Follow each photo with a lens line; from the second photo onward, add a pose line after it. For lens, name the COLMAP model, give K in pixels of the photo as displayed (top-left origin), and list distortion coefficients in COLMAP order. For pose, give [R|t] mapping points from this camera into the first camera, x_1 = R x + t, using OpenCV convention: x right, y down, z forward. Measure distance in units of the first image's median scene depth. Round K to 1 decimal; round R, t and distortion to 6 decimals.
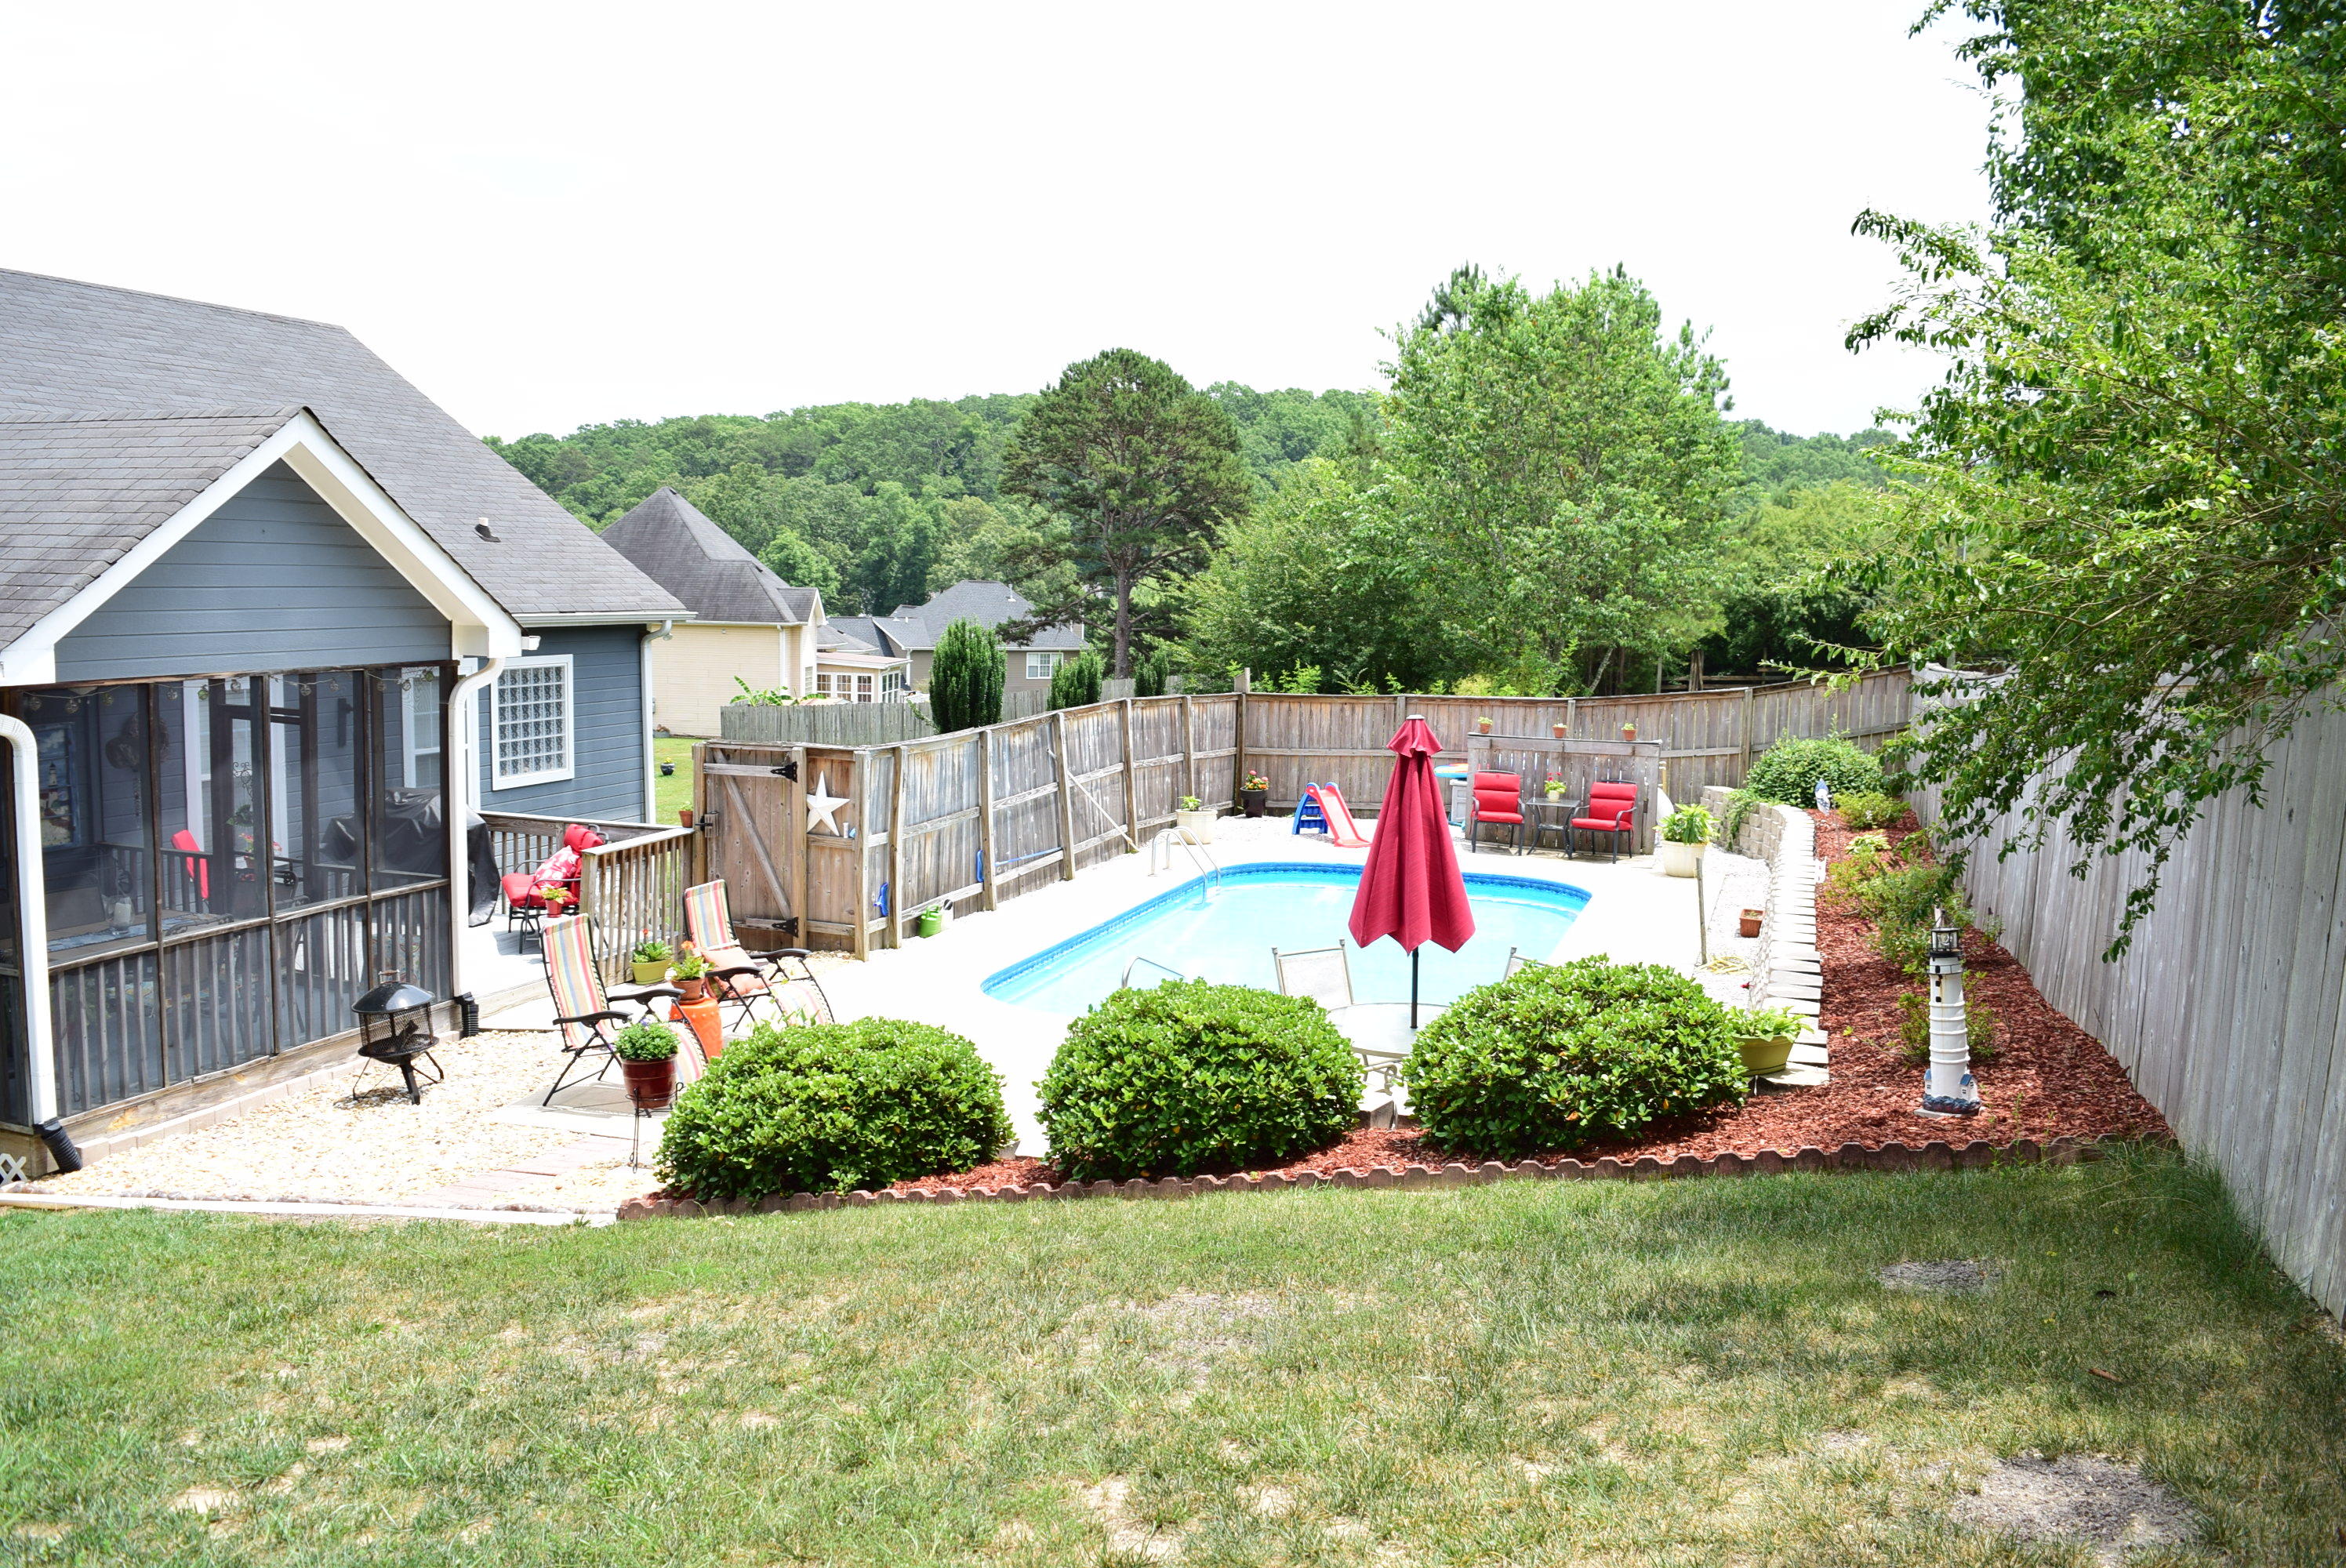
lens RADIAL K [[1869.9, 0, 1185.4], [0, 1869.9, 775.9], [0, 0, 1]] dist [-0.085581, 0.017965]
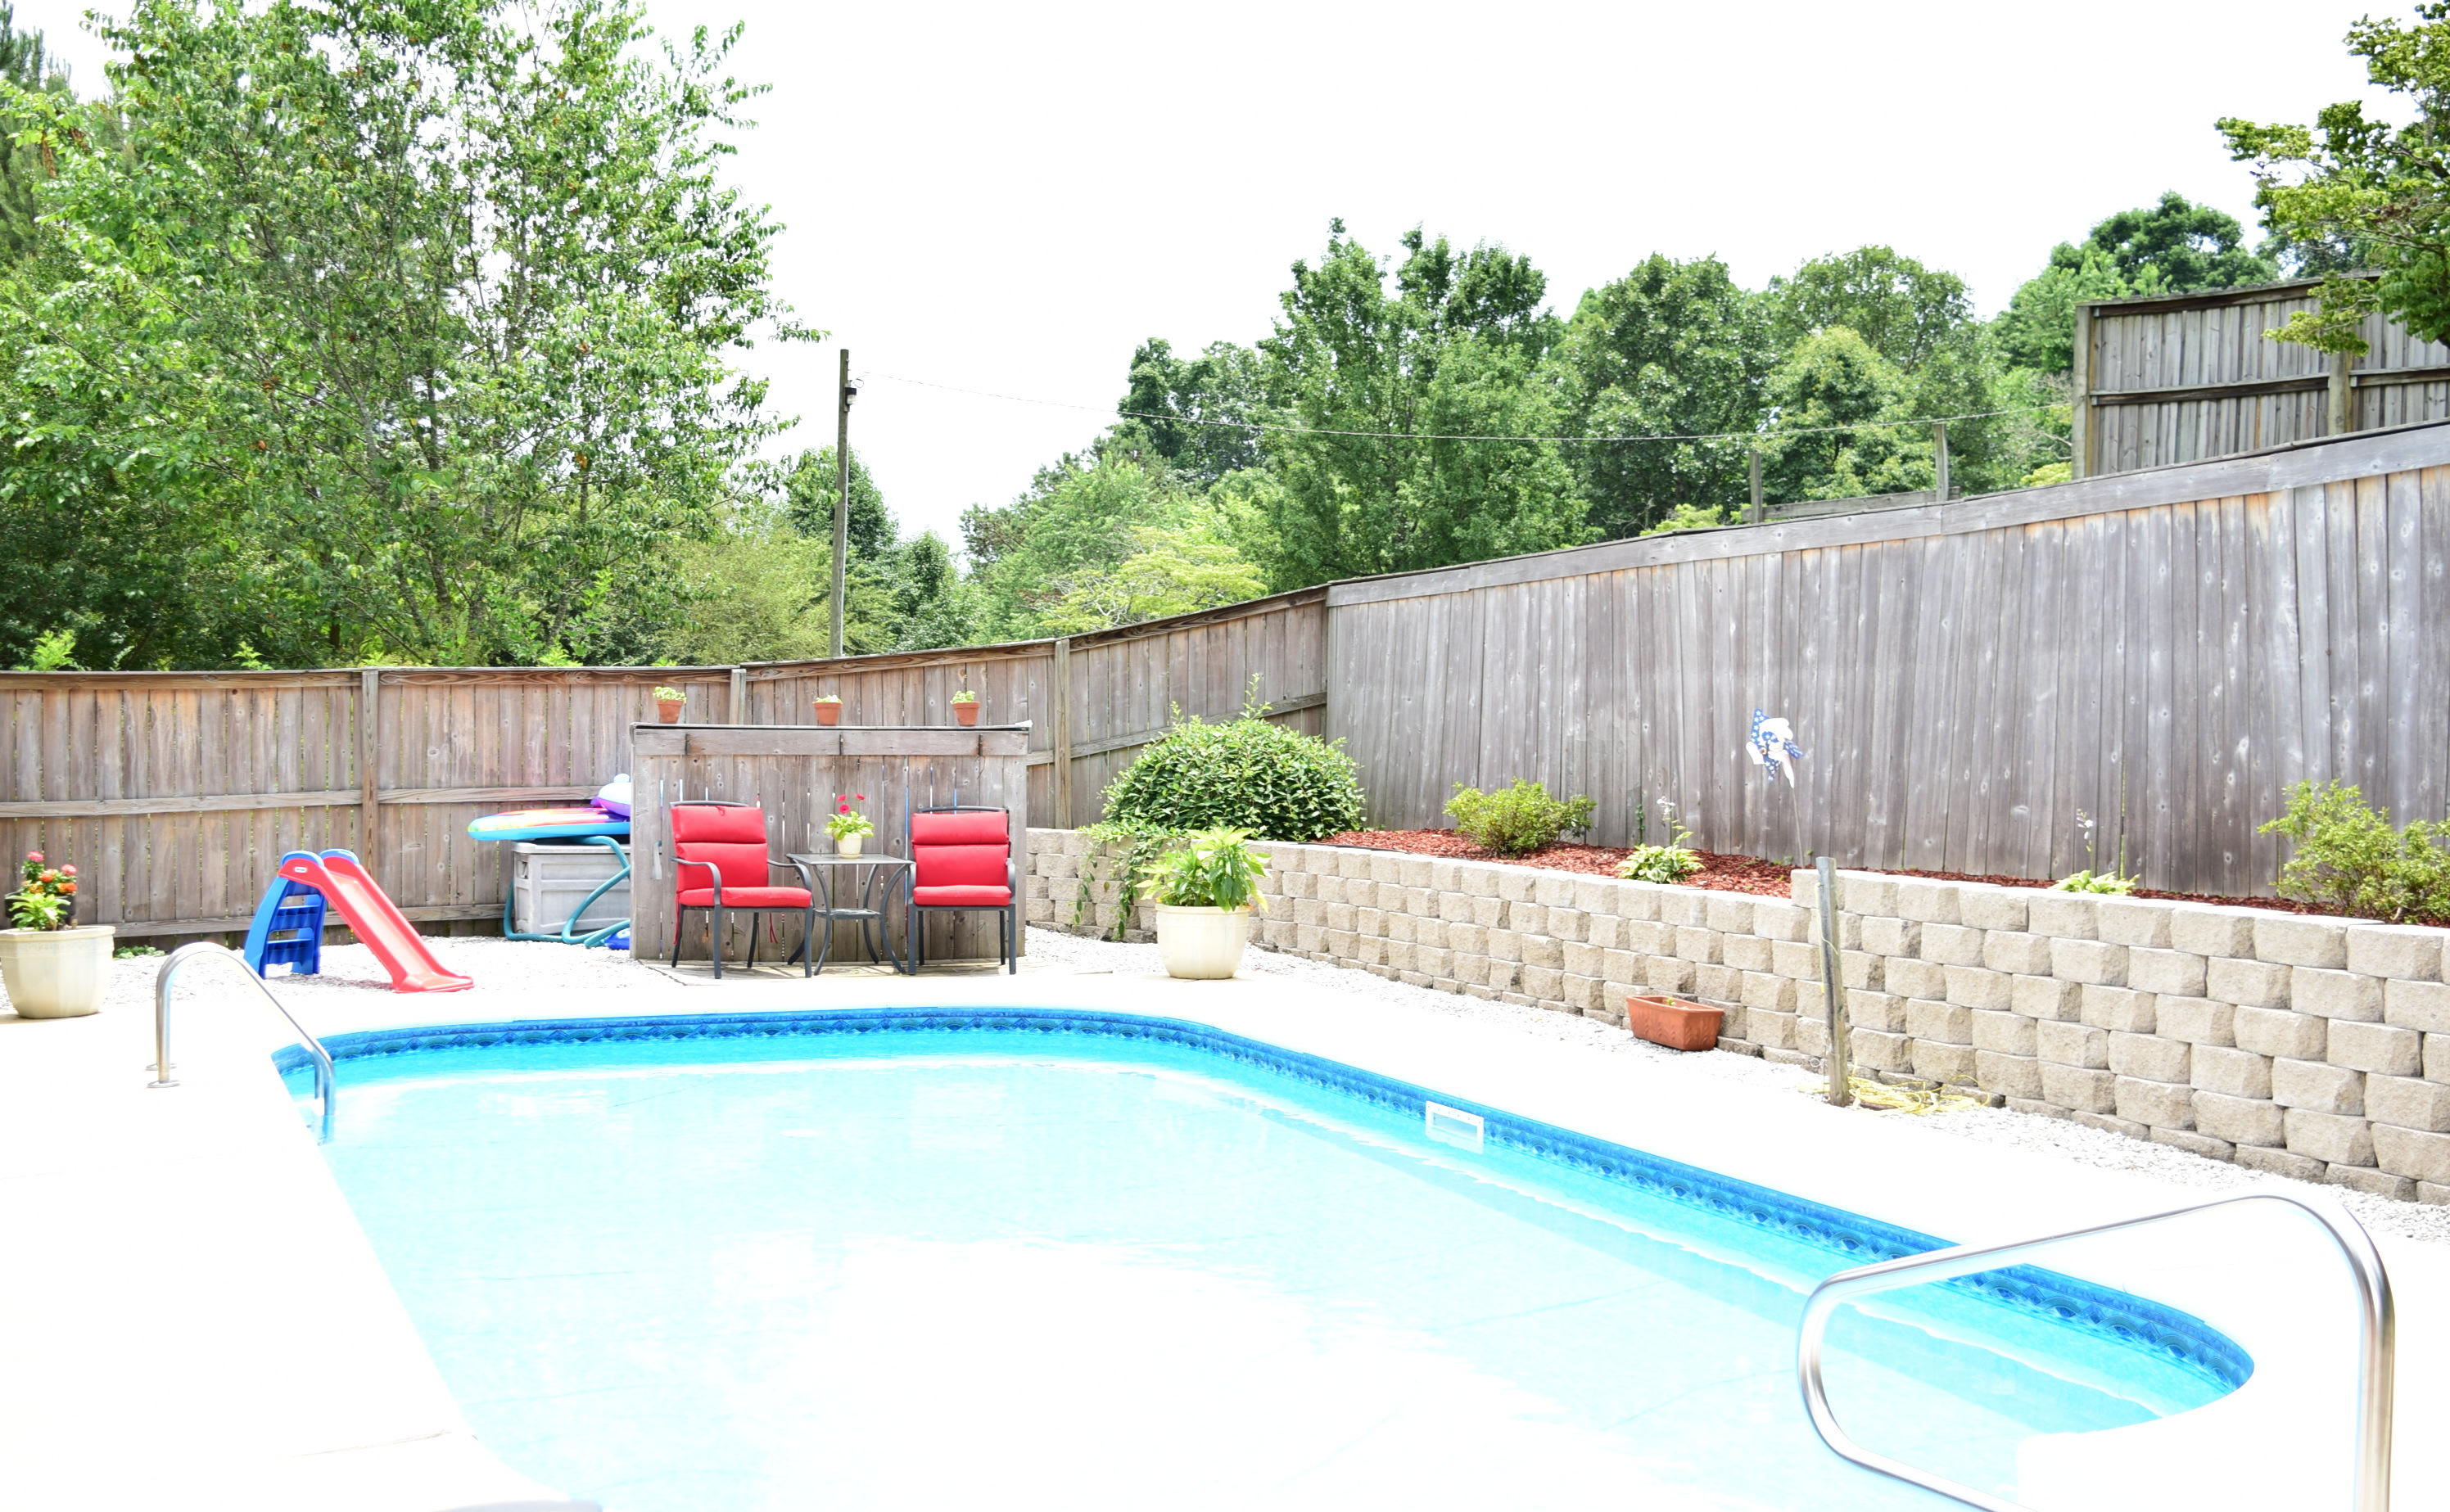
lens RADIAL K [[2583.1, 0, 1235.8], [0, 2583.1, 829.8], [0, 0, 1]] dist [-0.067398, 0.000000]
pose [[0.741259, -0.045165, 0.669698, -0.226019], [0.078088, 0.996761, -0.019210, 0.037195], [-0.666661, 0.066535, 0.742385, 0.631235]]
